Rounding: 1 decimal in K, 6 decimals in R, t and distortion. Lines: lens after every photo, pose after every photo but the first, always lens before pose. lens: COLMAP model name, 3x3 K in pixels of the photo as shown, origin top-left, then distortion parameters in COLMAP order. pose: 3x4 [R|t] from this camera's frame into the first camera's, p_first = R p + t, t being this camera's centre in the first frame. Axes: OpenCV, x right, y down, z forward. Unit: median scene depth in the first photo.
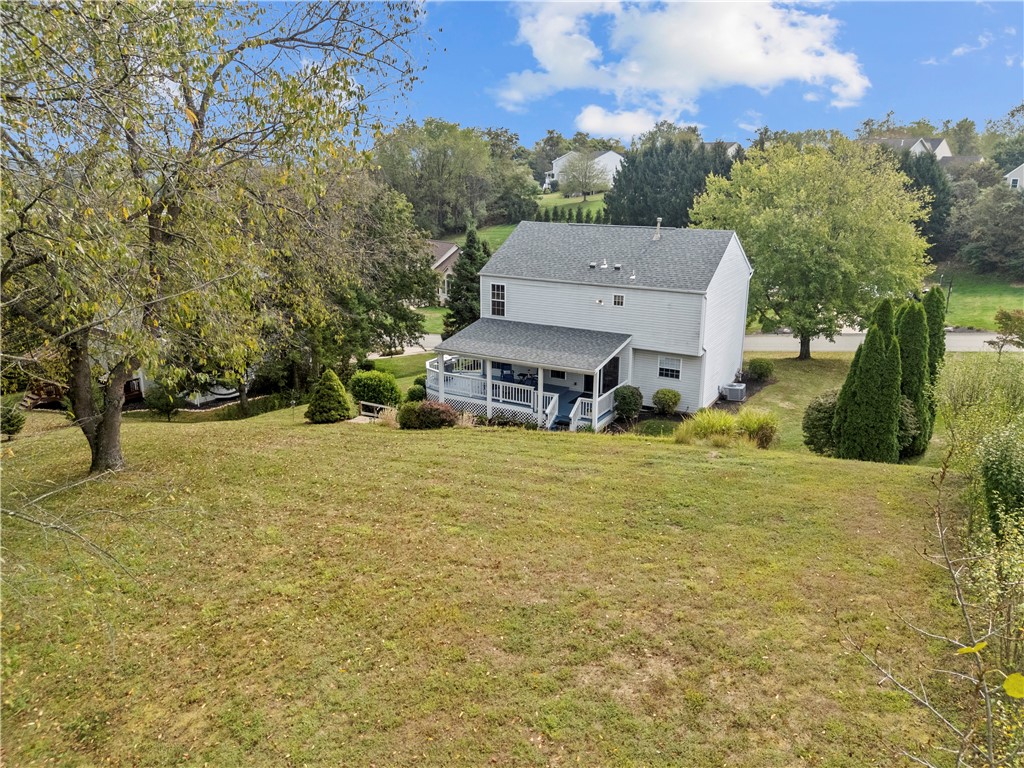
lens RADIAL K [[767.1, 0, 512.0], [0, 767.1, 384.0], [0, 0, 1]] dist [0.000556, -0.002056]
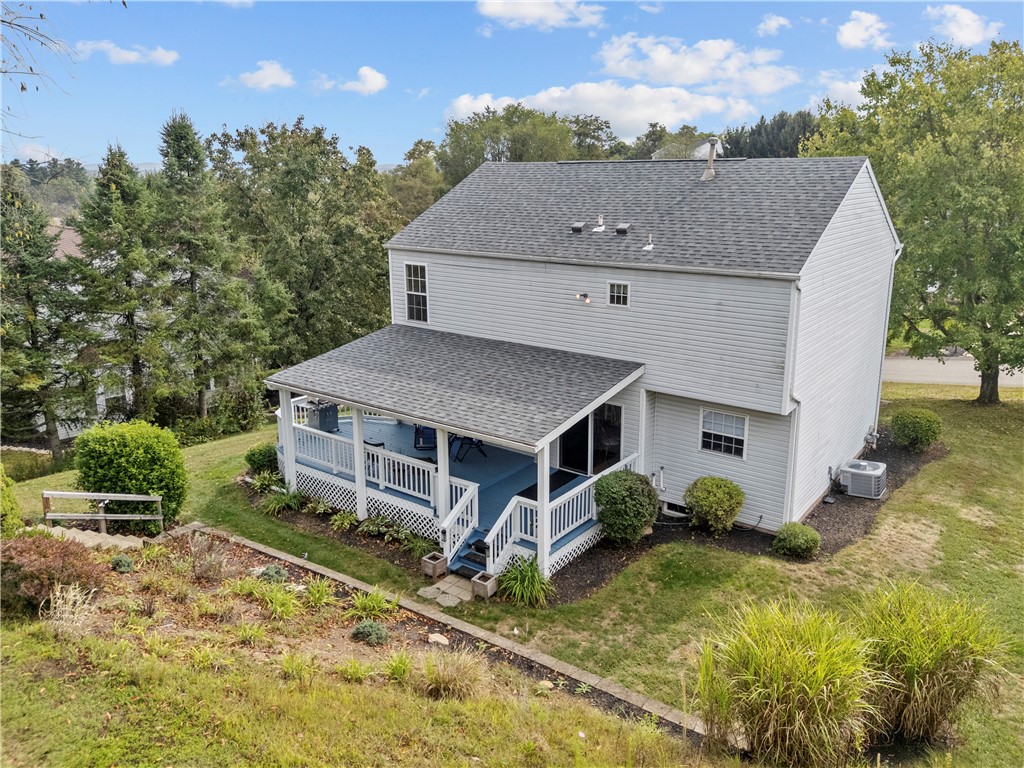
lens RADIAL K [[766.9, 0, 511.6], [0, 766.9, 356.8], [0, 0, 1]] dist [0.001705, 0.000199]
pose [[0.989084, 0.023690, -0.145437, 0.137865], [-0.030119, 0.998656, -0.042167, -0.043551], [0.144242, 0.046087, 0.988469, 0.481199]]
